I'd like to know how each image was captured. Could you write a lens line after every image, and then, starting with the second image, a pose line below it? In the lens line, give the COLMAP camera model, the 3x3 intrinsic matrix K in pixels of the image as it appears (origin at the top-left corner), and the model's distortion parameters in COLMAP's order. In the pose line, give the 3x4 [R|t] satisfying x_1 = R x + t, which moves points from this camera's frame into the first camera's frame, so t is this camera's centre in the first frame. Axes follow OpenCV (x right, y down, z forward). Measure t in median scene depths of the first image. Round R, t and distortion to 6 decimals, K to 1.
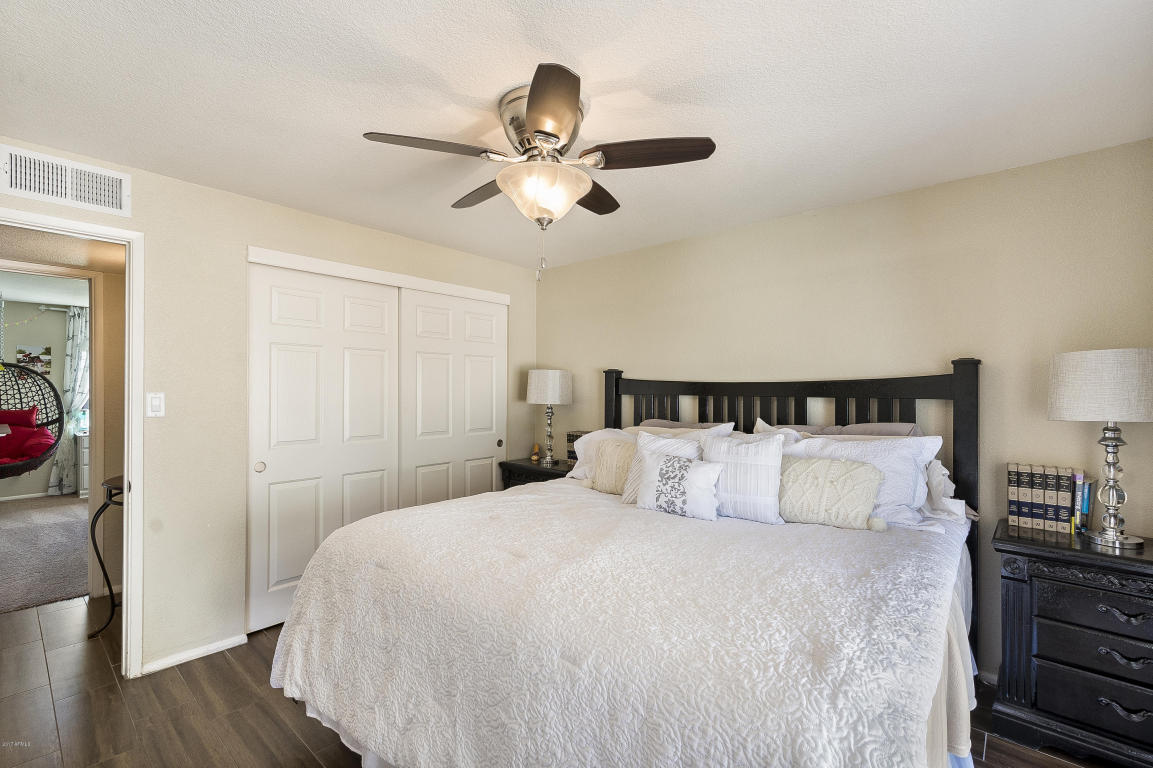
lens RADIAL K [[503.5, 0, 585.7], [0, 503.5, 386.5], [0, 0, 1]] dist [0.002018, -0.000239]
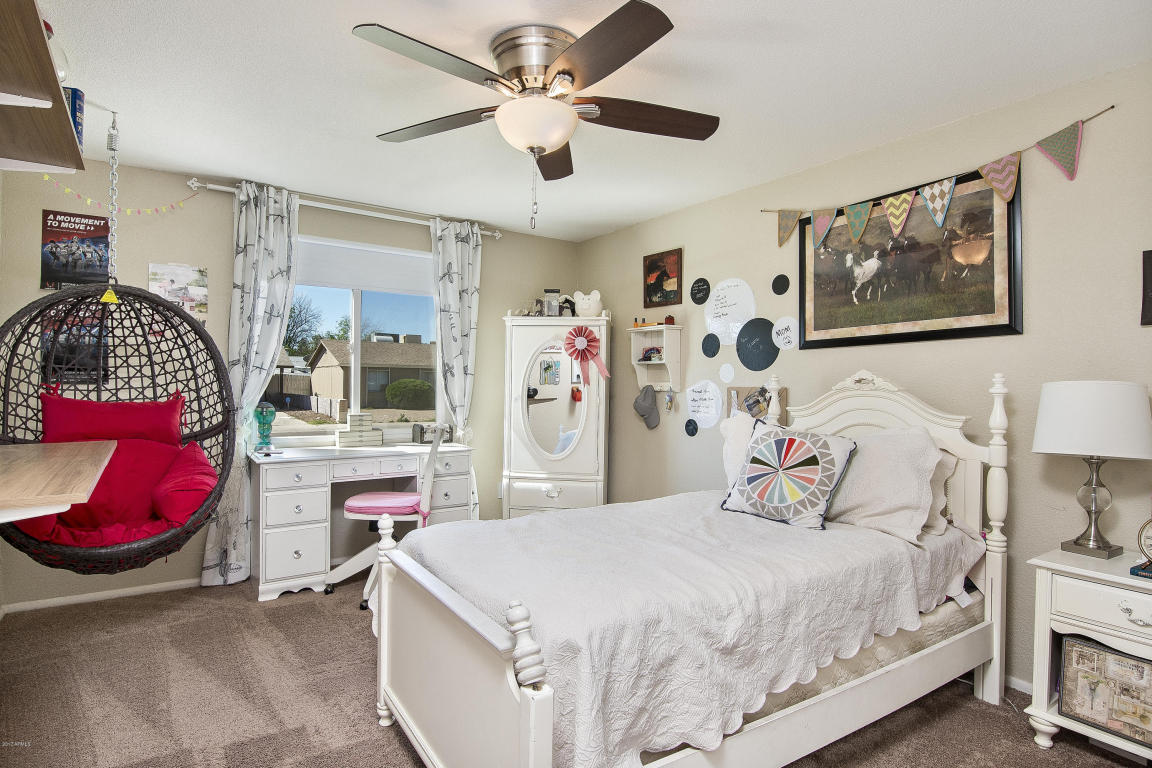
lens RADIAL K [[609.7, 0, 577.1], [0, 609.7, 385.8], [0, 0, 1]] dist [0.001818, 0.000105]
pose [[0.965786, 0.009718, -0.259160, -0.622481], [-0.007964, 0.999938, 0.007817, 0.025047], [0.259220, -0.005486, 0.965803, 0.579951]]
